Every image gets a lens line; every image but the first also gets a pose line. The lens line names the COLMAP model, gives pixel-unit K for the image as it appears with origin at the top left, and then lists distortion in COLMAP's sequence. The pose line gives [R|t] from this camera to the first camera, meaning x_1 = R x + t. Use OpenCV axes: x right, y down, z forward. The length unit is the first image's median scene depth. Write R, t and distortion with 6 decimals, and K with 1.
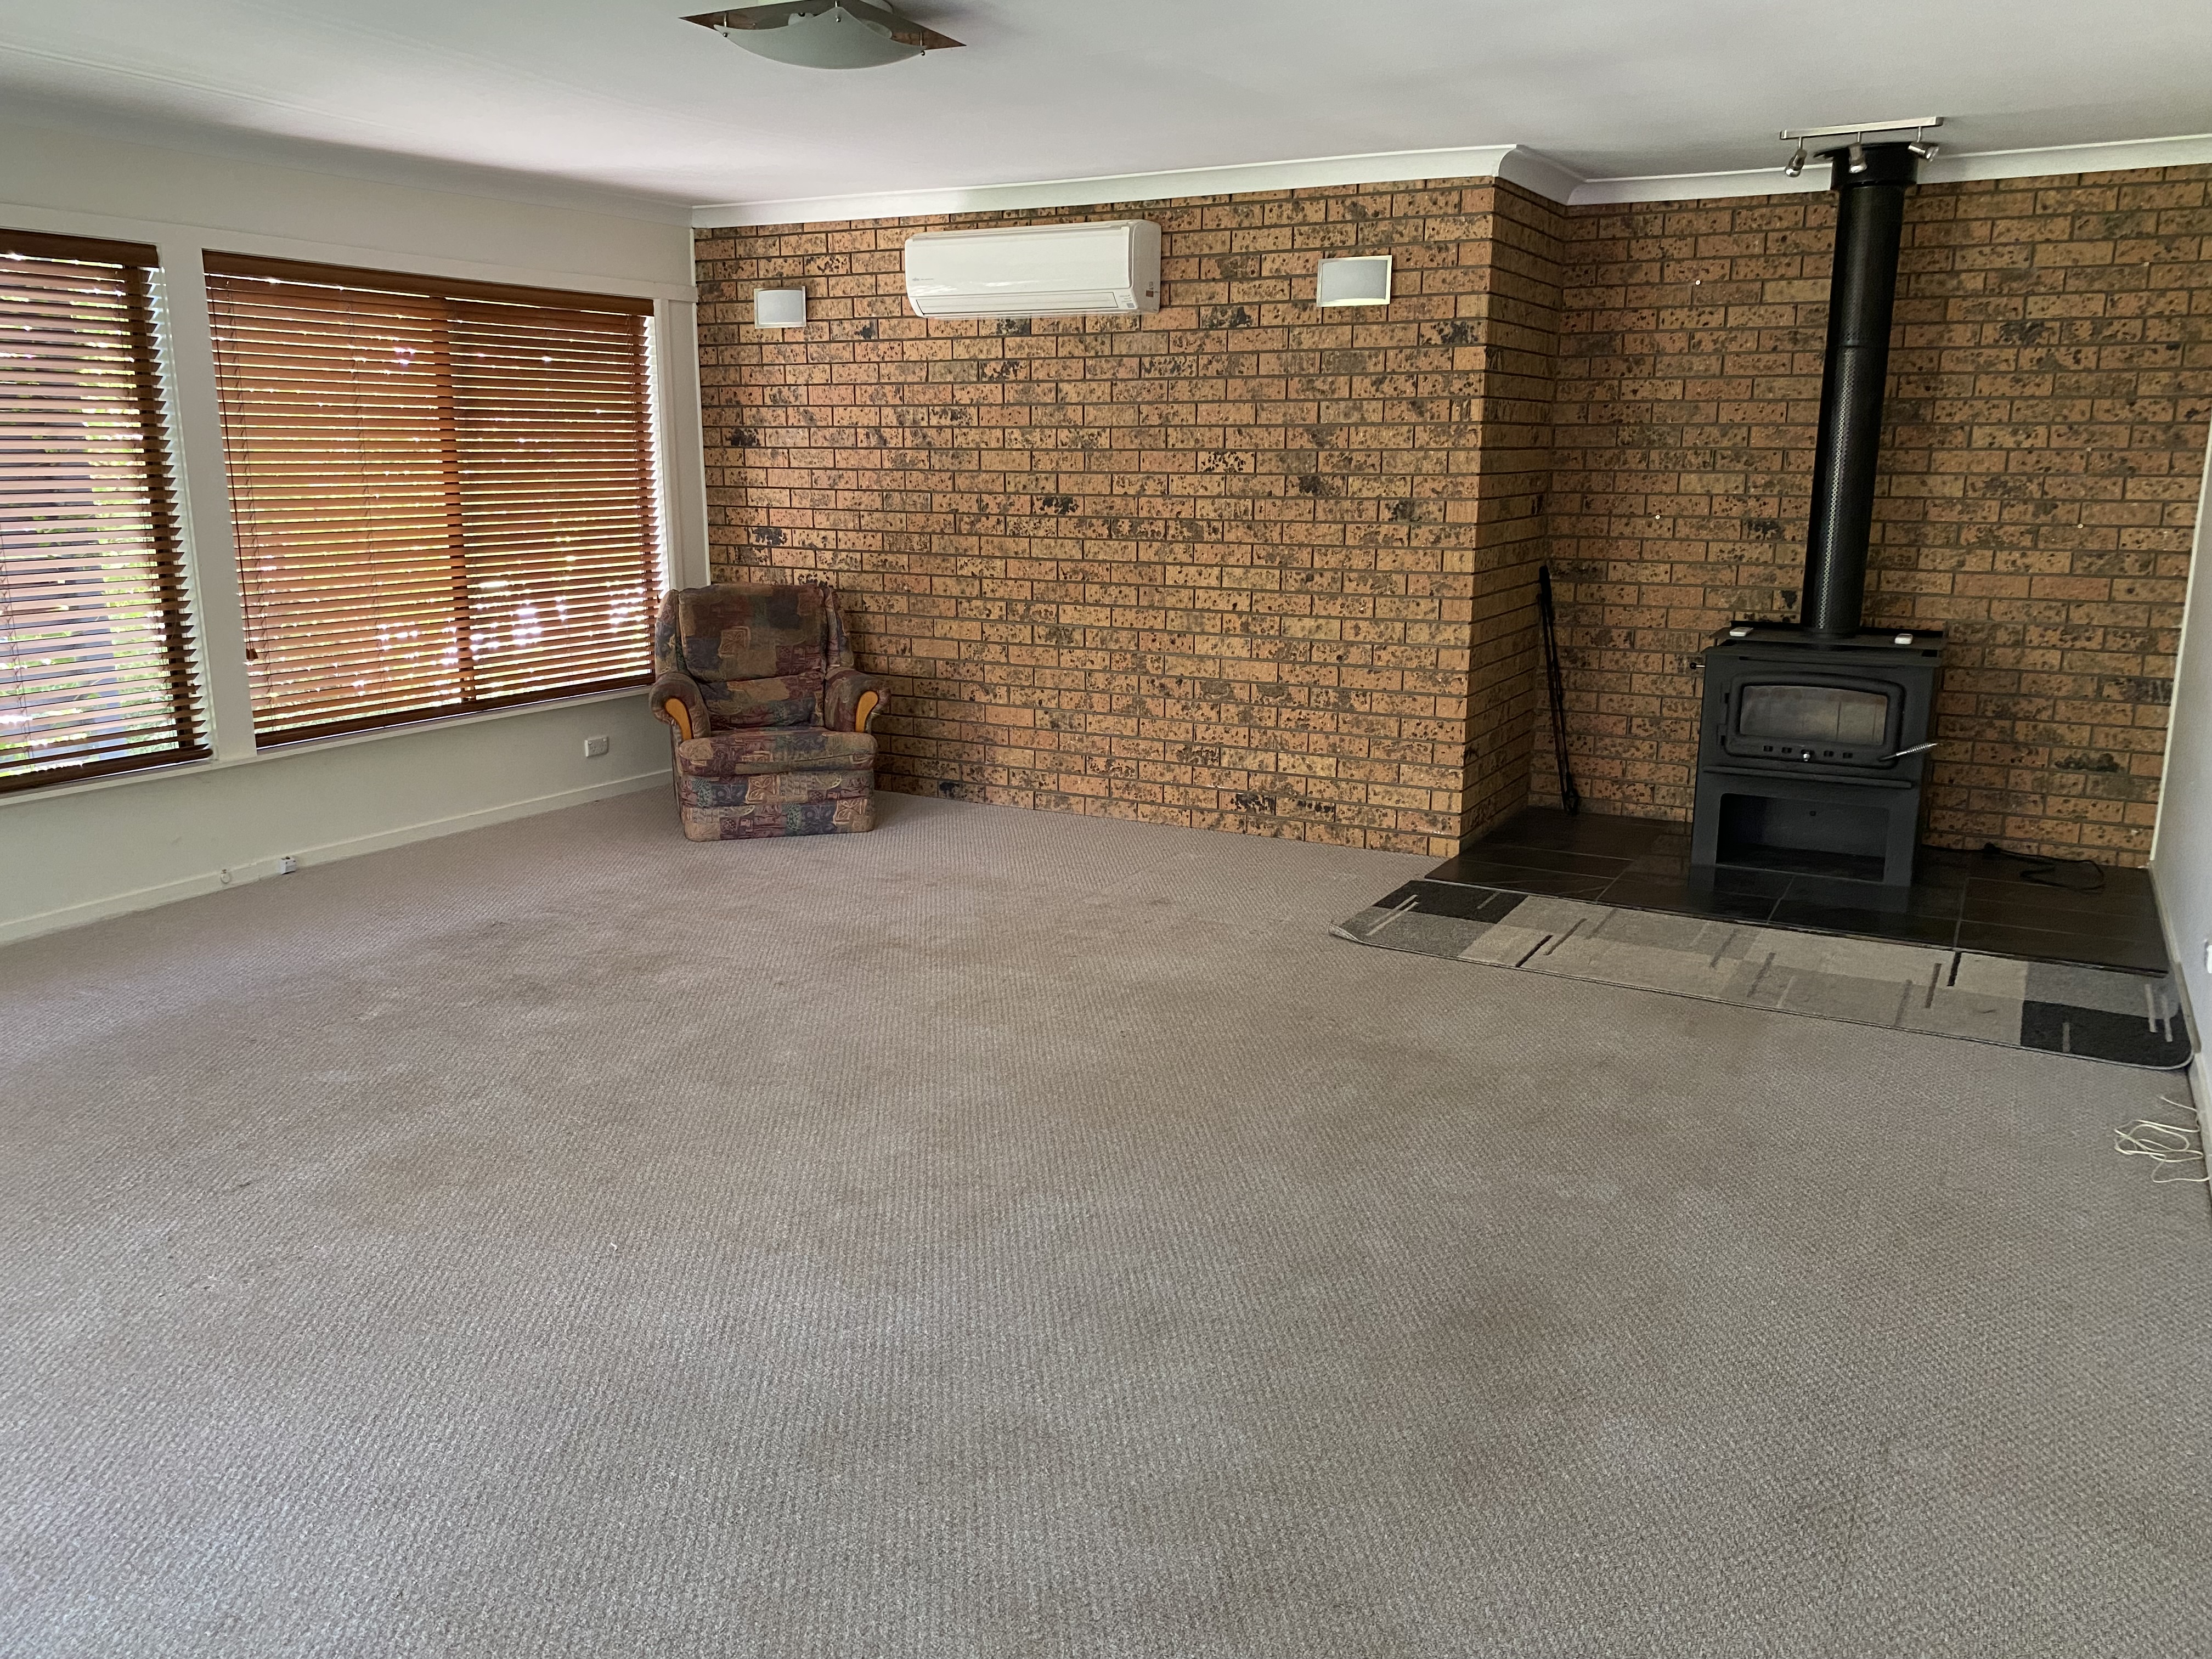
lens RADIAL K [[1671.2, 0, 1106.0], [0, 1671.2, 829.5], [0, 0, 1]] dist [0.049959, -0.077608]
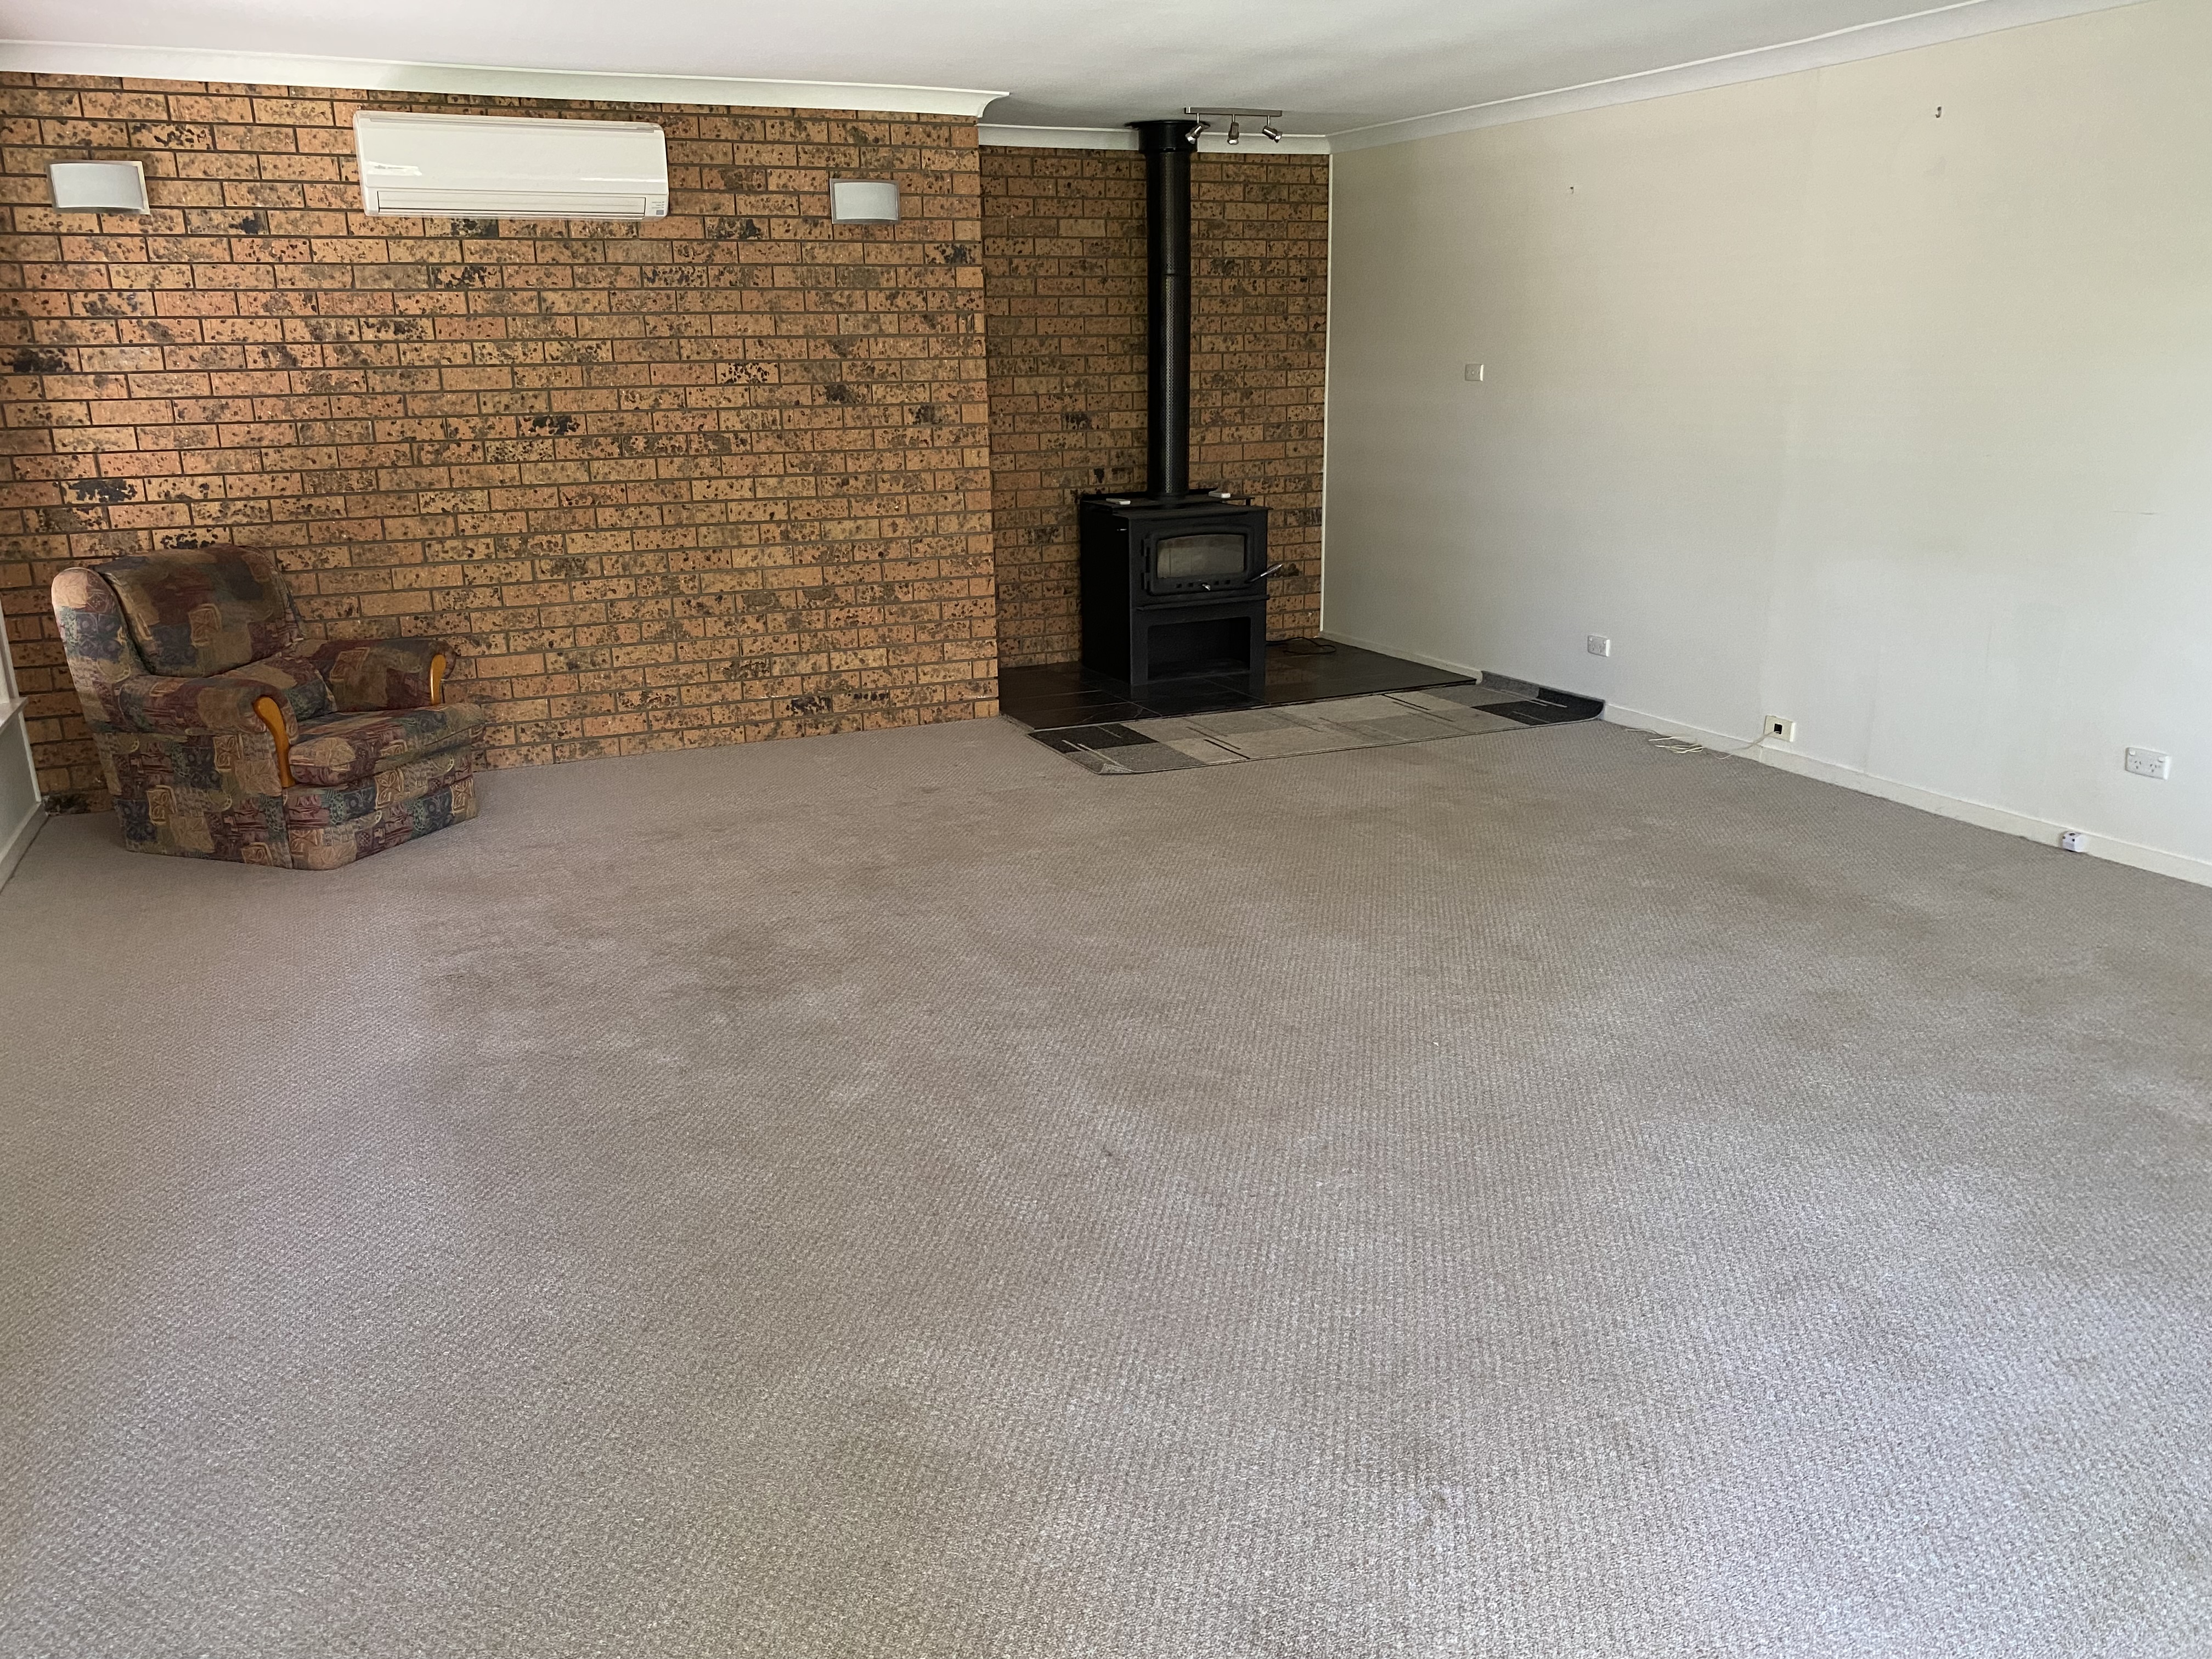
lens RADIAL K [[1703.6, 0, 1106.0], [0, 1703.6, 829.5], [0, 0, 1]] dist [-0.003090, -0.017952]
pose [[0.610231, -0.225688, 0.759397, -0.637593], [0.189807, 0.972295, 0.136436, -0.051765], [-0.769150, 0.060882, 0.636162, 0.200070]]
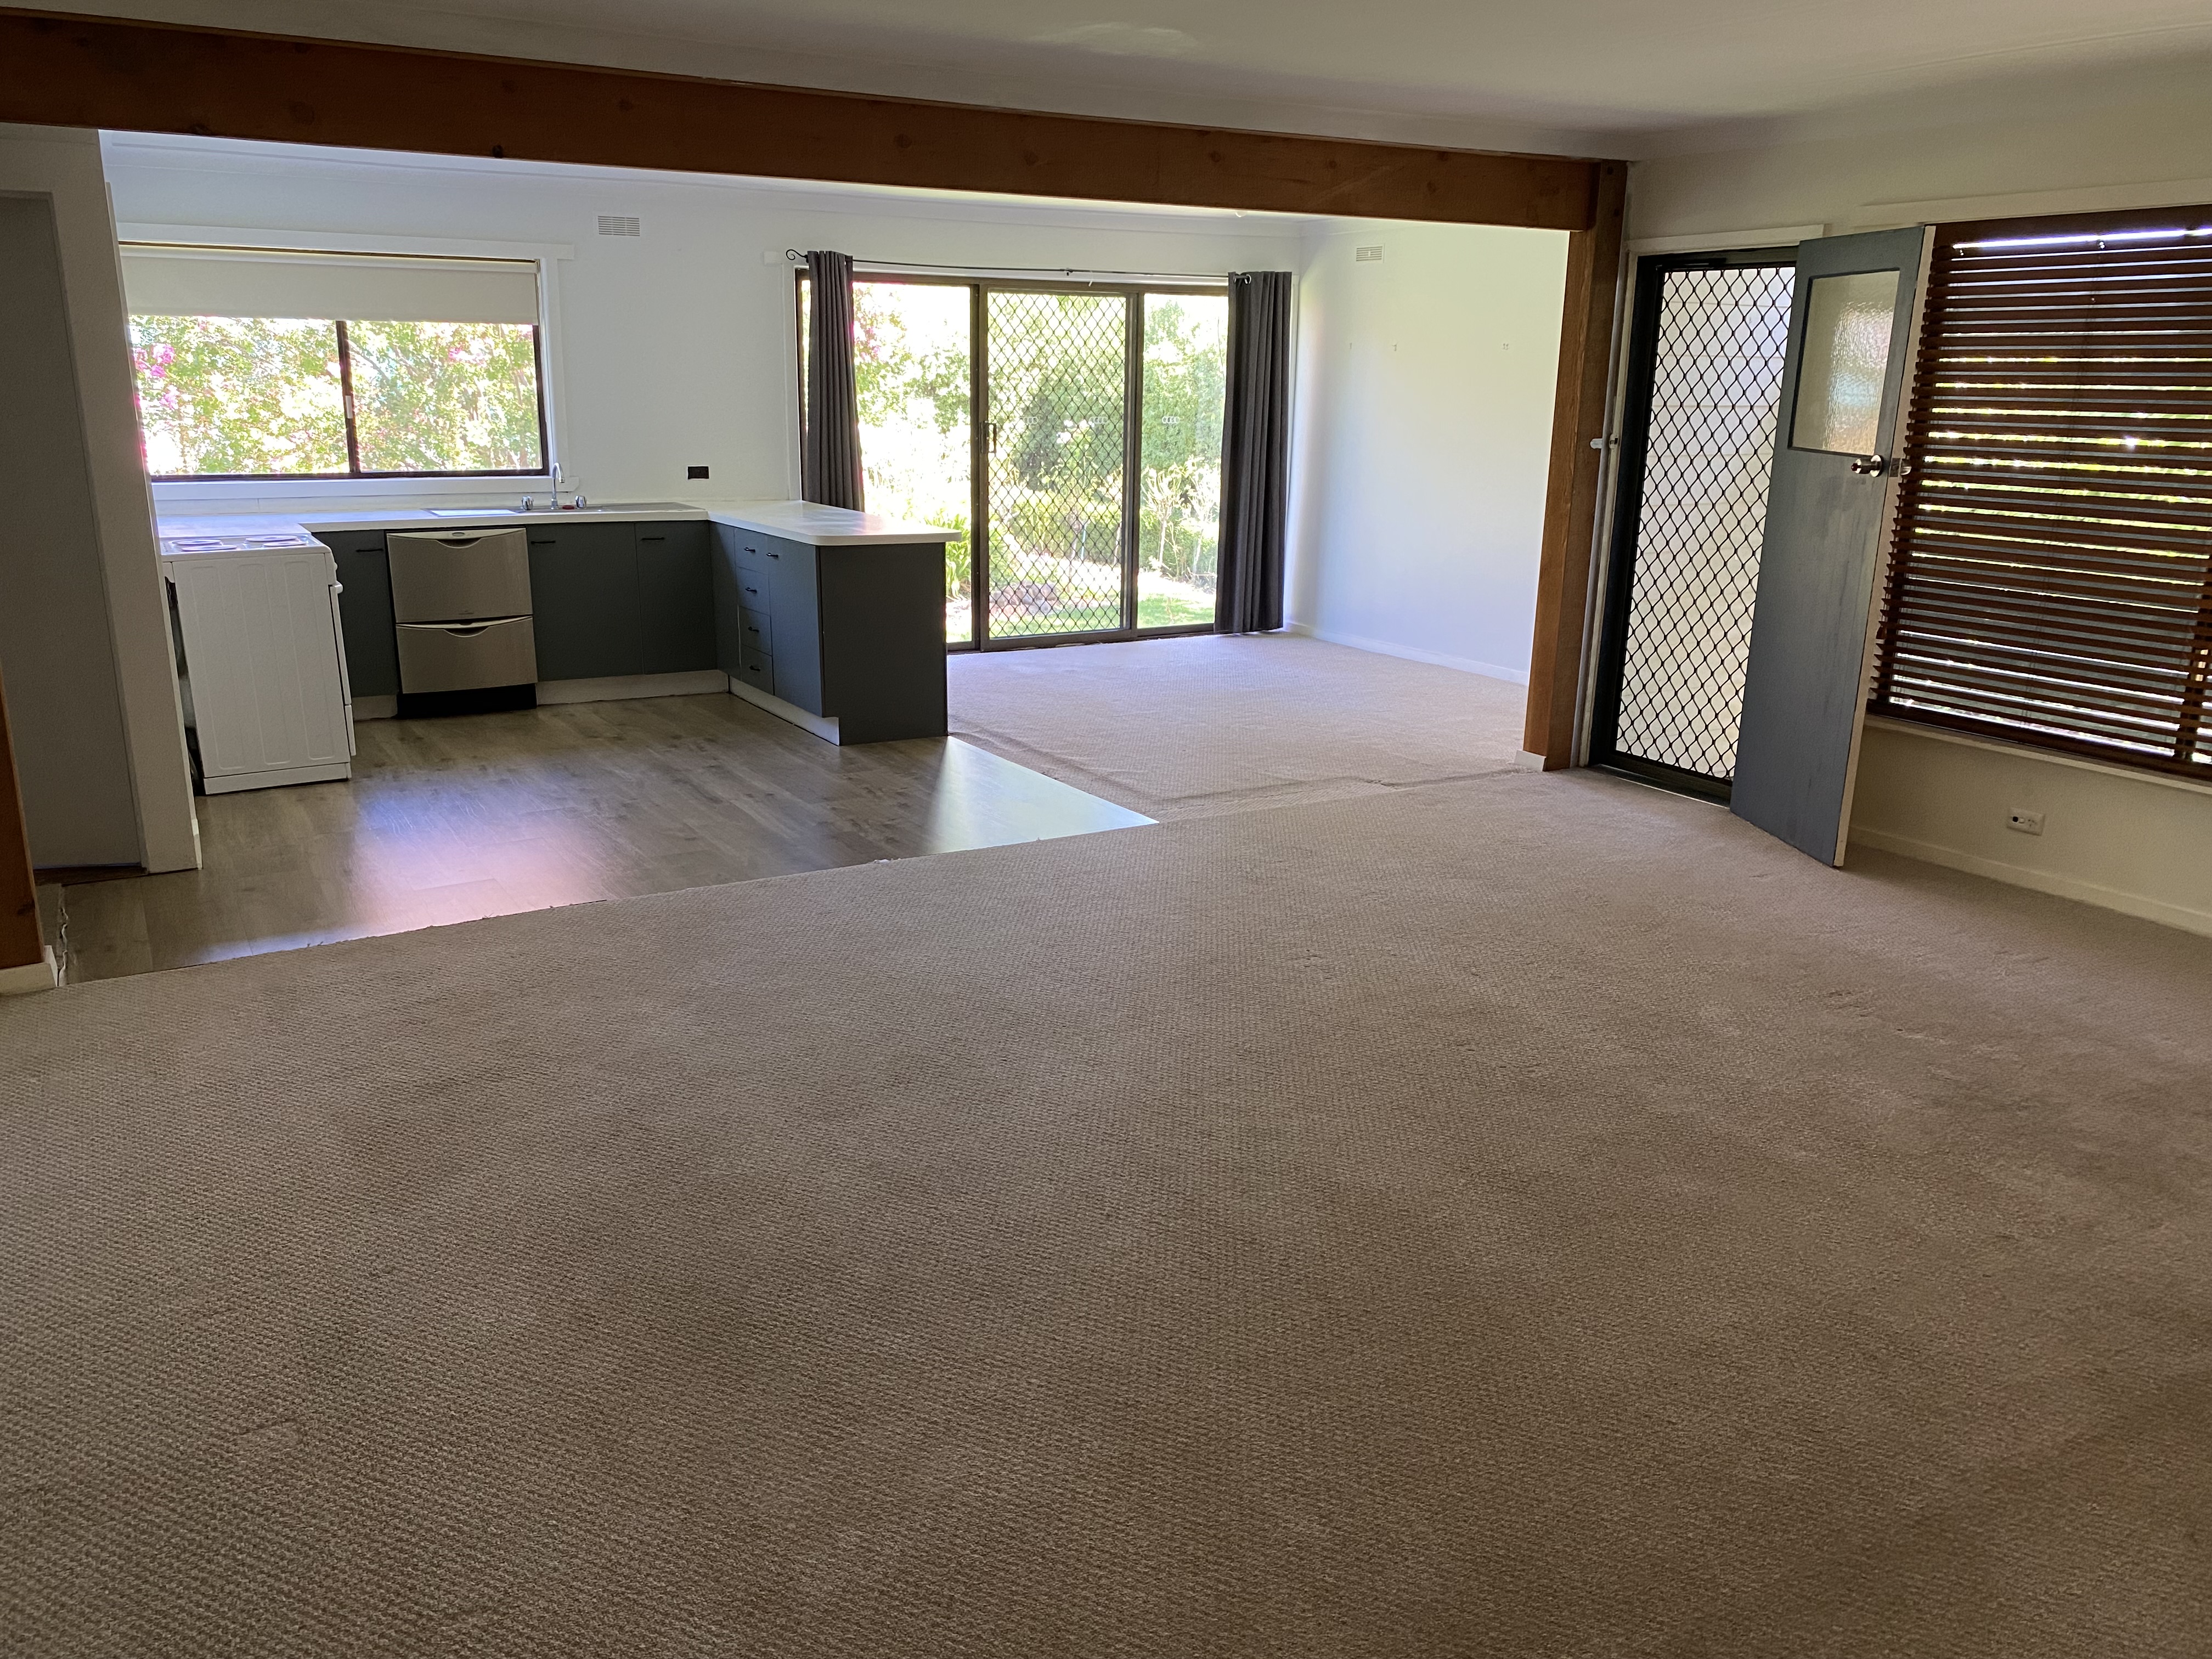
lens RADIAL K [[1671.2, 0, 1106.0], [0, 1671.2, 829.5], [0, 0, 1]] dist [0.049959, -0.077608]
pose [[-0.530226, 0.212526, -0.820788, 0.390175], [-0.198232, 0.910169, 0.363726, -0.174756], [0.824357, 0.355564, -0.440466, 0.693387]]
